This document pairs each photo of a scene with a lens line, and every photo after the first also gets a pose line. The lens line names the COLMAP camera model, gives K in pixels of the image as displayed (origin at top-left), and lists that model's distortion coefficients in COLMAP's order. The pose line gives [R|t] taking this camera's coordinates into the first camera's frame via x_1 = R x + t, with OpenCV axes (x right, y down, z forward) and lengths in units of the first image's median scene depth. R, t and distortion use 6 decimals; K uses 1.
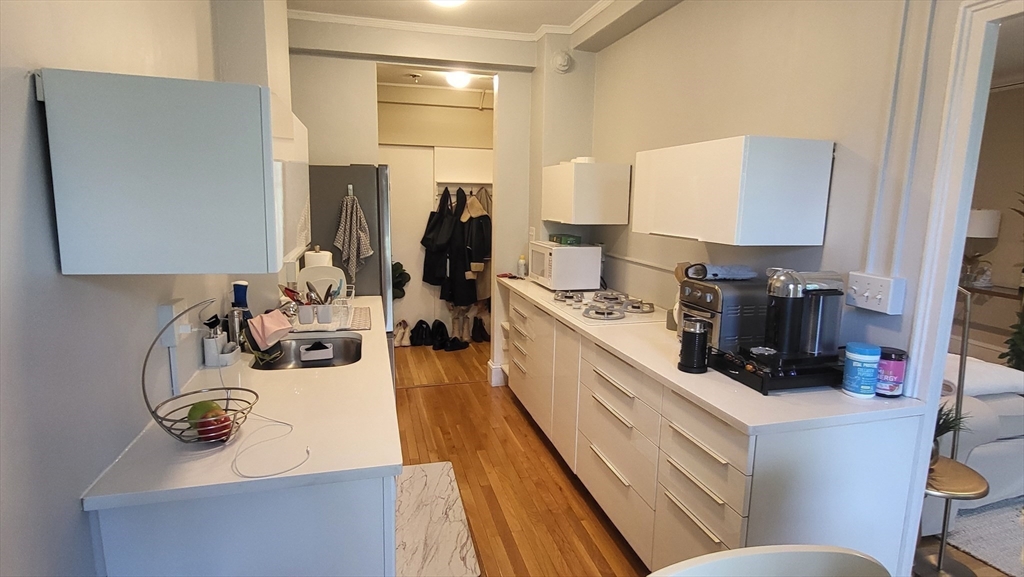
lens RADIAL K [[546.5, 0, 512.0], [0, 546.5, 288.5], [0, 0, 1]] dist [0.000525, 0.000738]
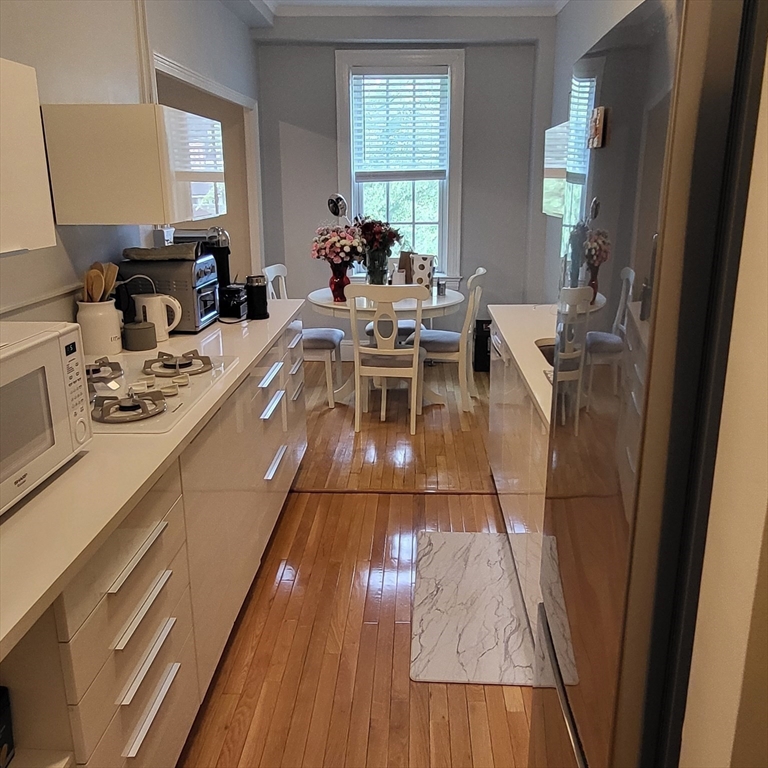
lens RADIAL K [[710.9, 0, 384.0], [0, 710.9, 384.0], [0, 0, 1]] dist [0.001372, 0.000675]
pose [[-0.953057, -0.094890, 0.287538, -0.153634], [0.037457, 0.905383, 0.422939, -0.141872], [-0.300465, 0.413856, -0.859328, 0.875147]]
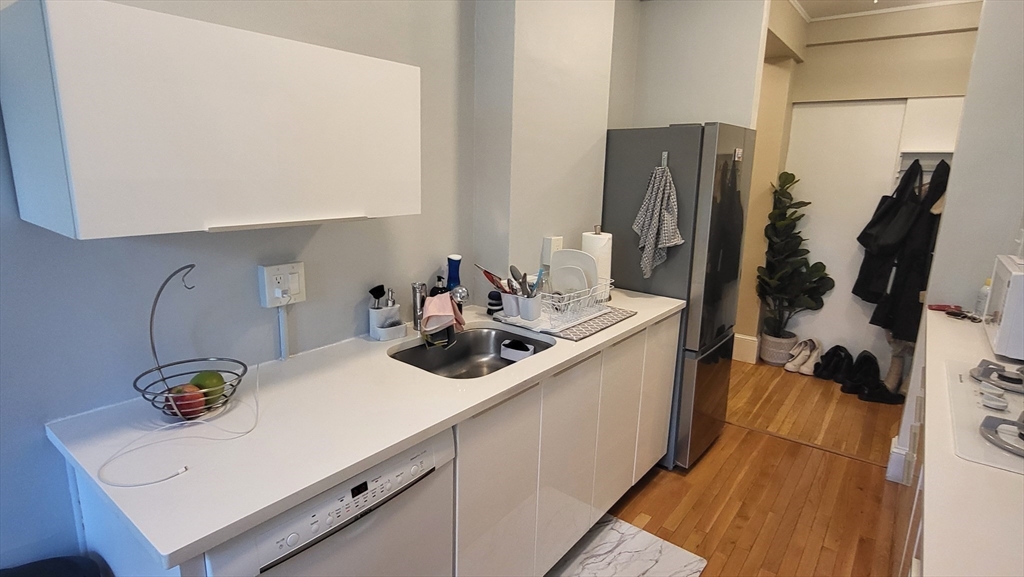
lens RADIAL K [[546.5, 0, 512.0], [0, 546.5, 288.5], [0, 0, 1]] dist [0.000525, 0.000738]
pose [[0.609644, 0.177031, -0.772654, 0.120357], [-0.149943, 0.982899, 0.106893, -0.030122], [0.778365, 0.050687, 0.625763, 0.215997]]
